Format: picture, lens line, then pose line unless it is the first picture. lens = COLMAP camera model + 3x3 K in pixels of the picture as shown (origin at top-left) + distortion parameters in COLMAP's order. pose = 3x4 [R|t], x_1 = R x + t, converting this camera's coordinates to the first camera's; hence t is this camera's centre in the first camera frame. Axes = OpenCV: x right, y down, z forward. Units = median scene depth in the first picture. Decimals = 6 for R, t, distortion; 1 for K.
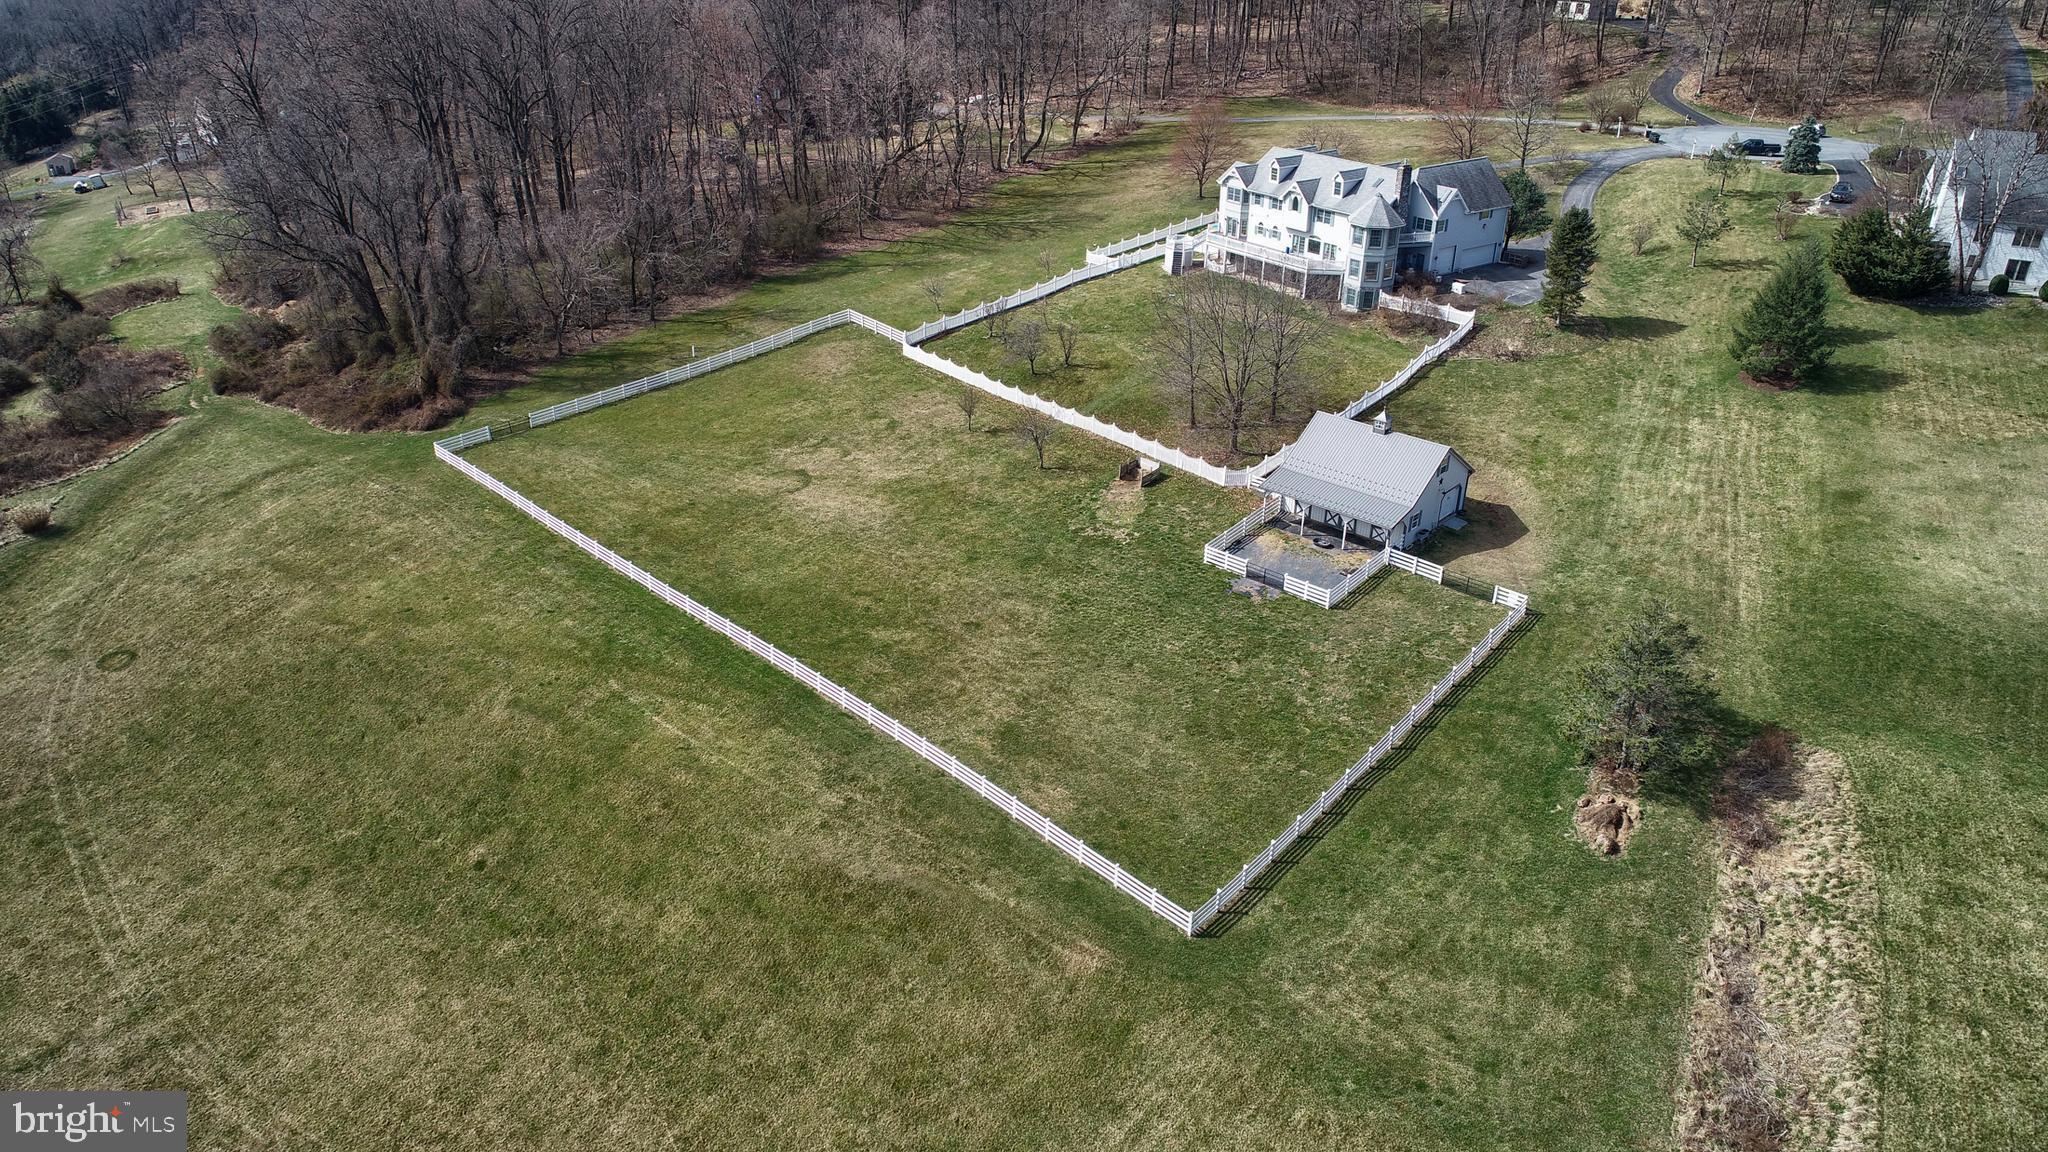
lens RADIAL K [[1365.4, 0, 1021.7], [0, 1365.4, 580.5], [0, 0, 1]] dist [-0.002270, 0.000022]
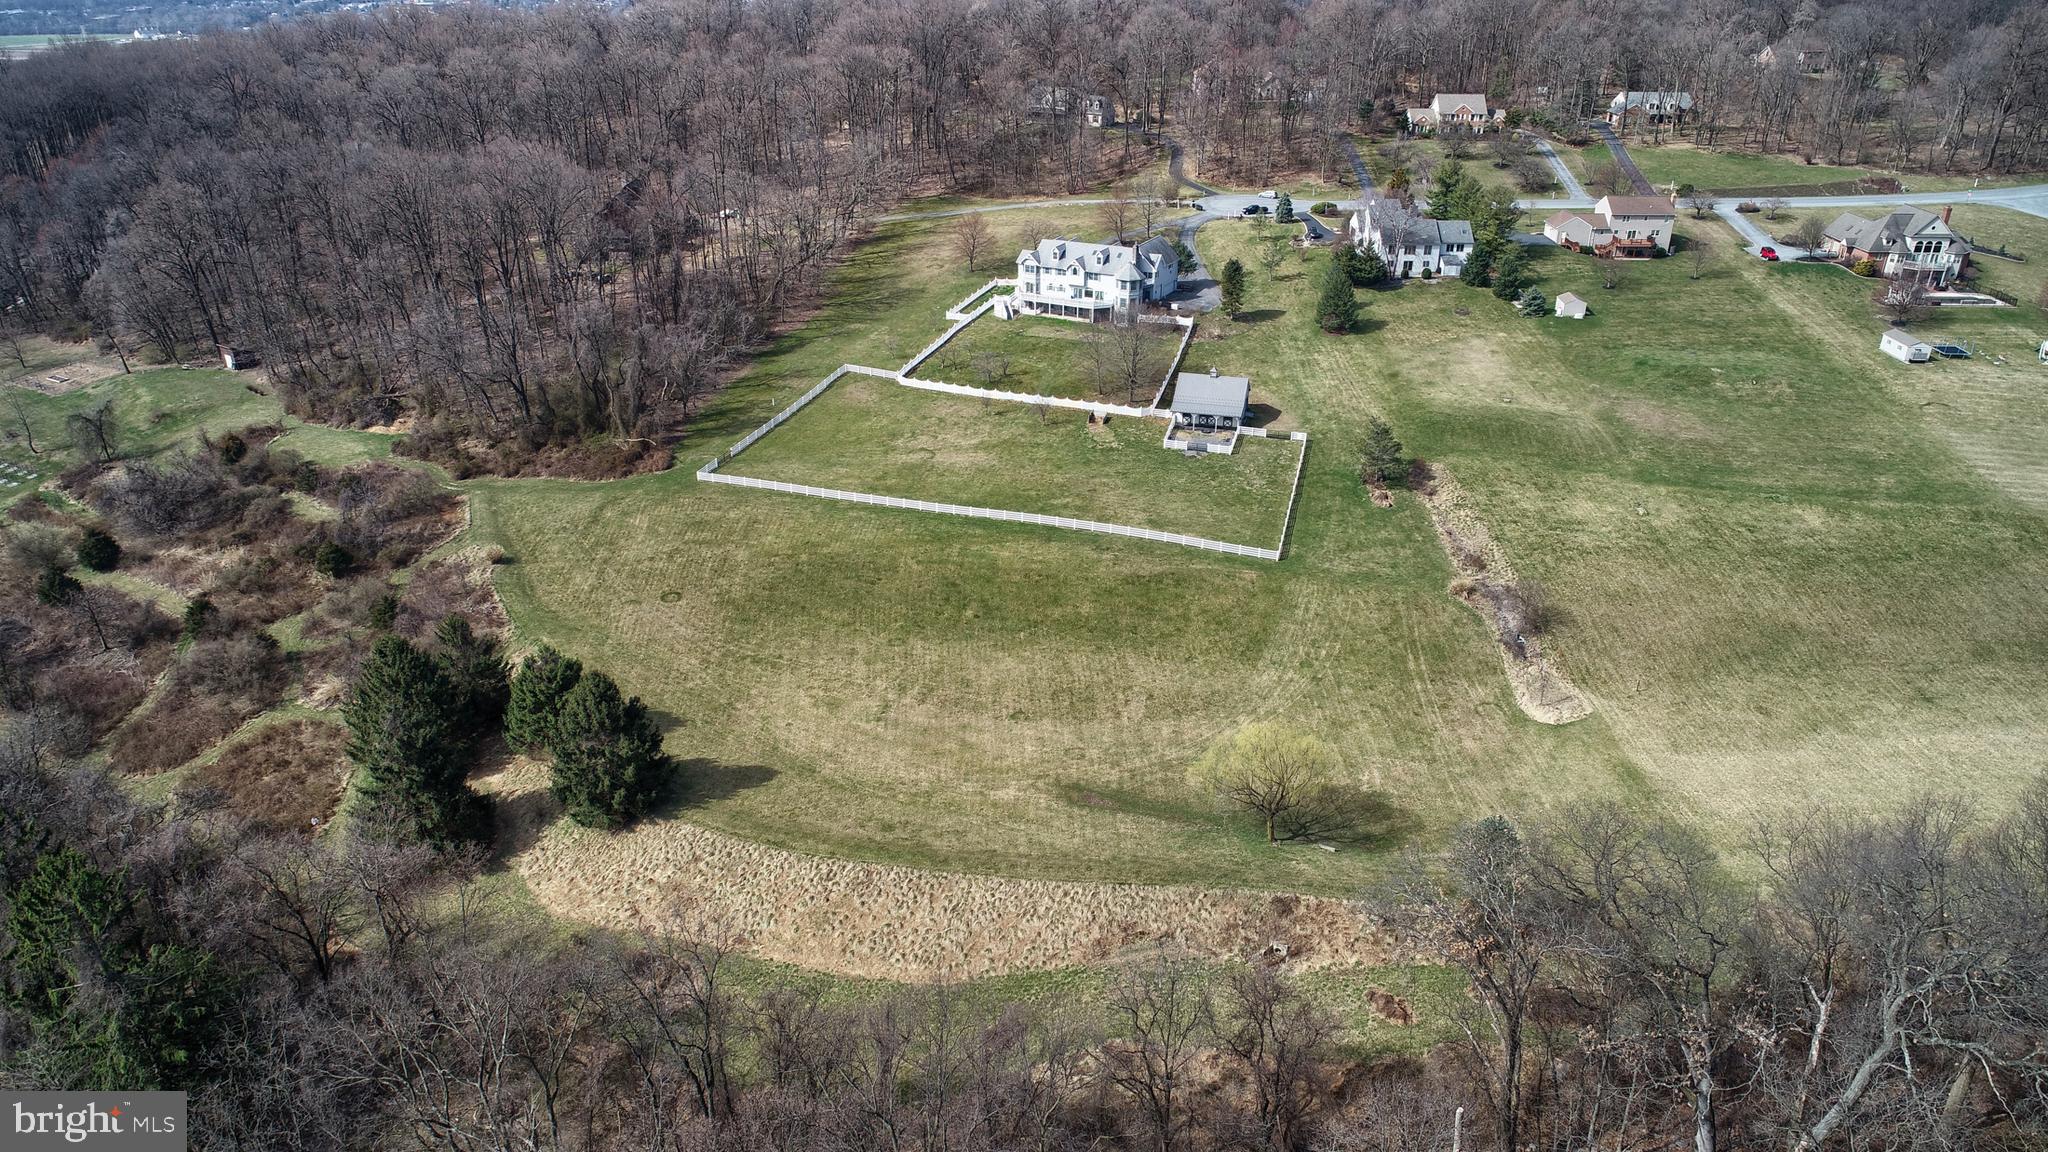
lens RADIAL K [[1365.4, 0, 1022.1], [0, 1365.4, 574.3], [0, 0, 1]] dist [-0.002270, 0.000022]
pose [[0.892158, -0.200568, 0.404756, -0.837450], [0.211592, 0.977195, 0.017840, 0.081665], [-0.399104, 0.069727, 0.914251, -0.728304]]
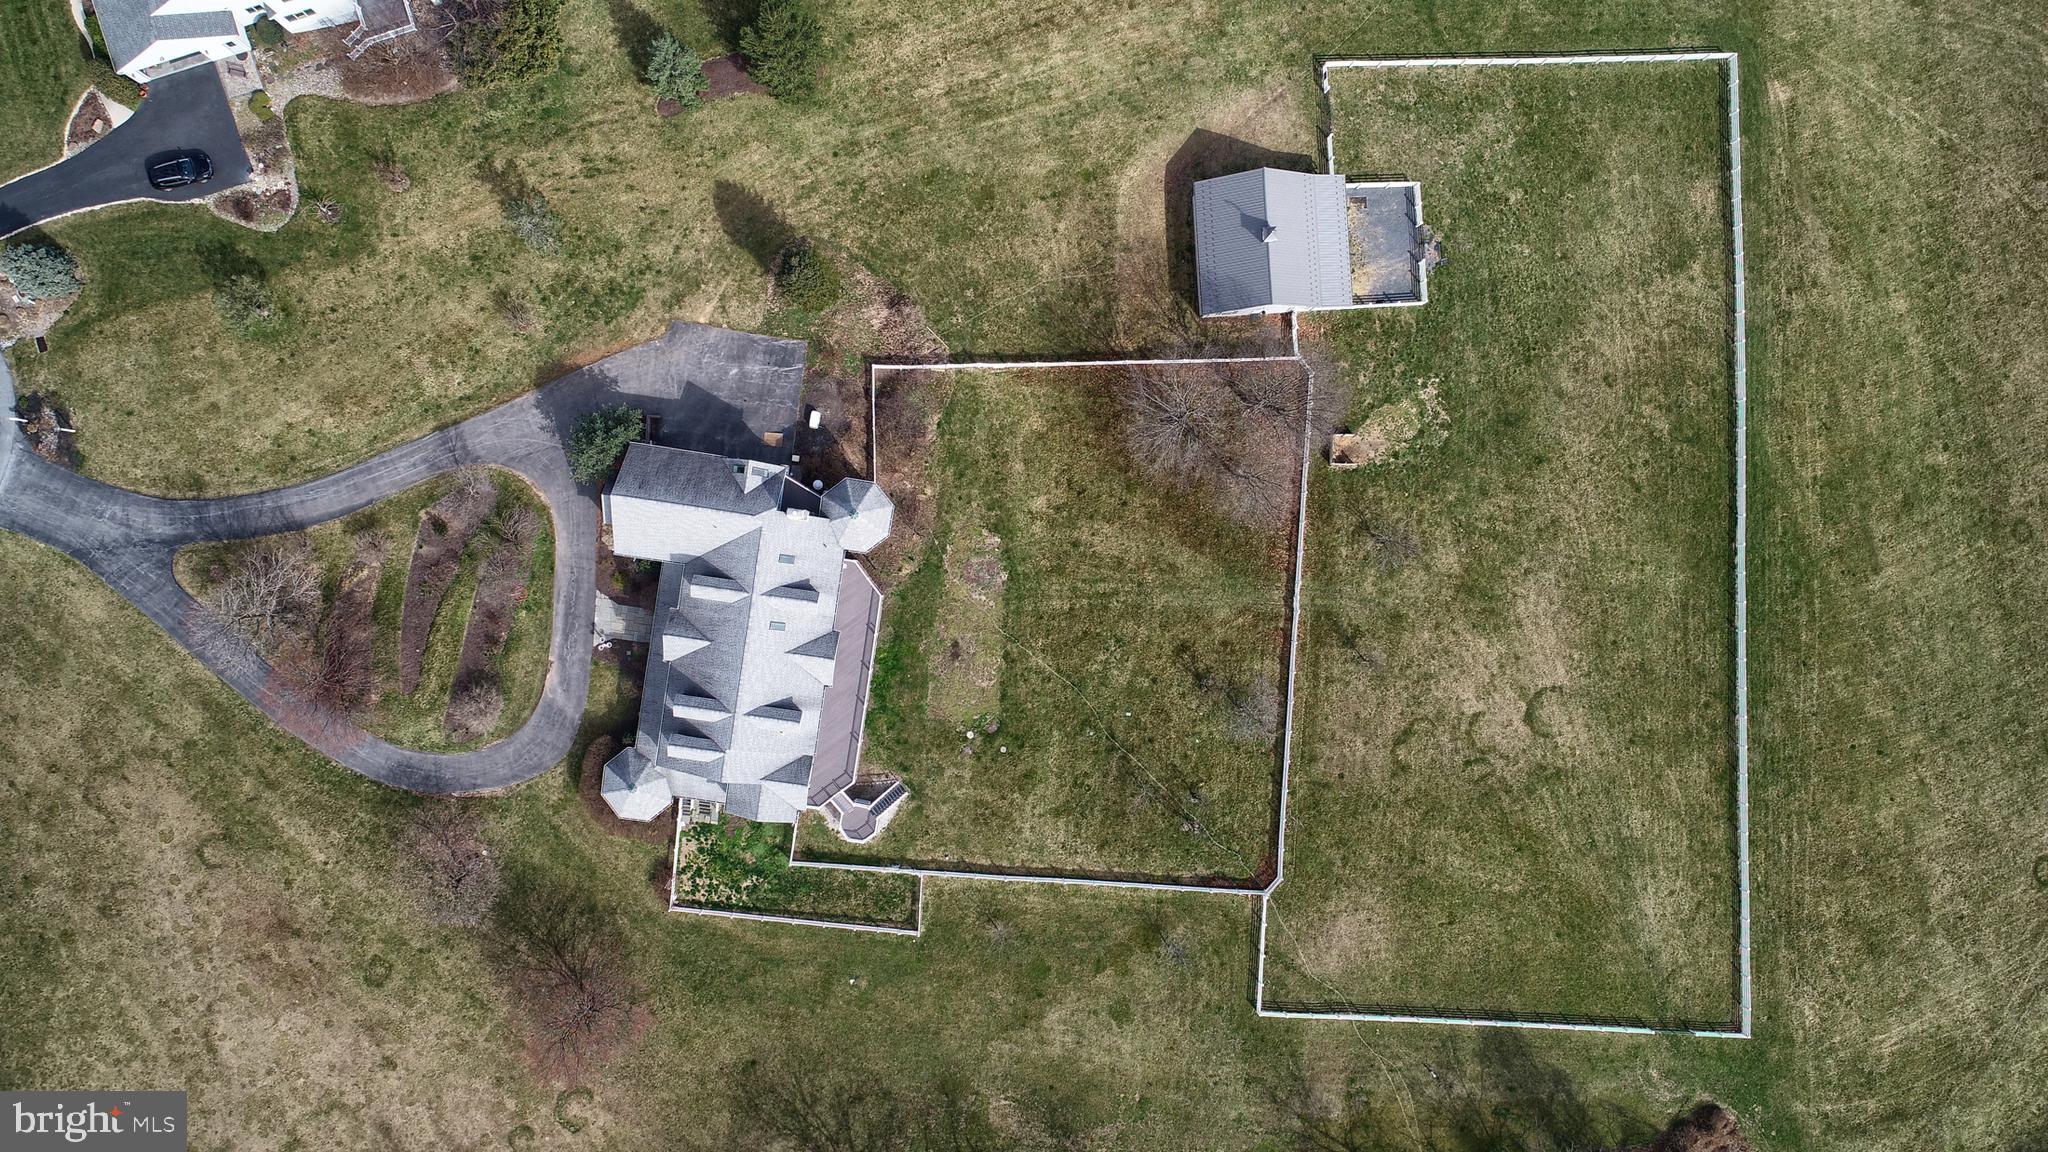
lens RADIAL K [[1365.4, 0, 902.4], [0, 1365.4, 592.6], [0, 0, 1]] dist [-0.002270, 0.000022]
pose [[-0.717990, -0.695982, -0.009928, 0.259224], [0.314455, -0.337058, 0.887418, -1.136835], [-0.620973, 0.634035, 0.460859, 0.780570]]
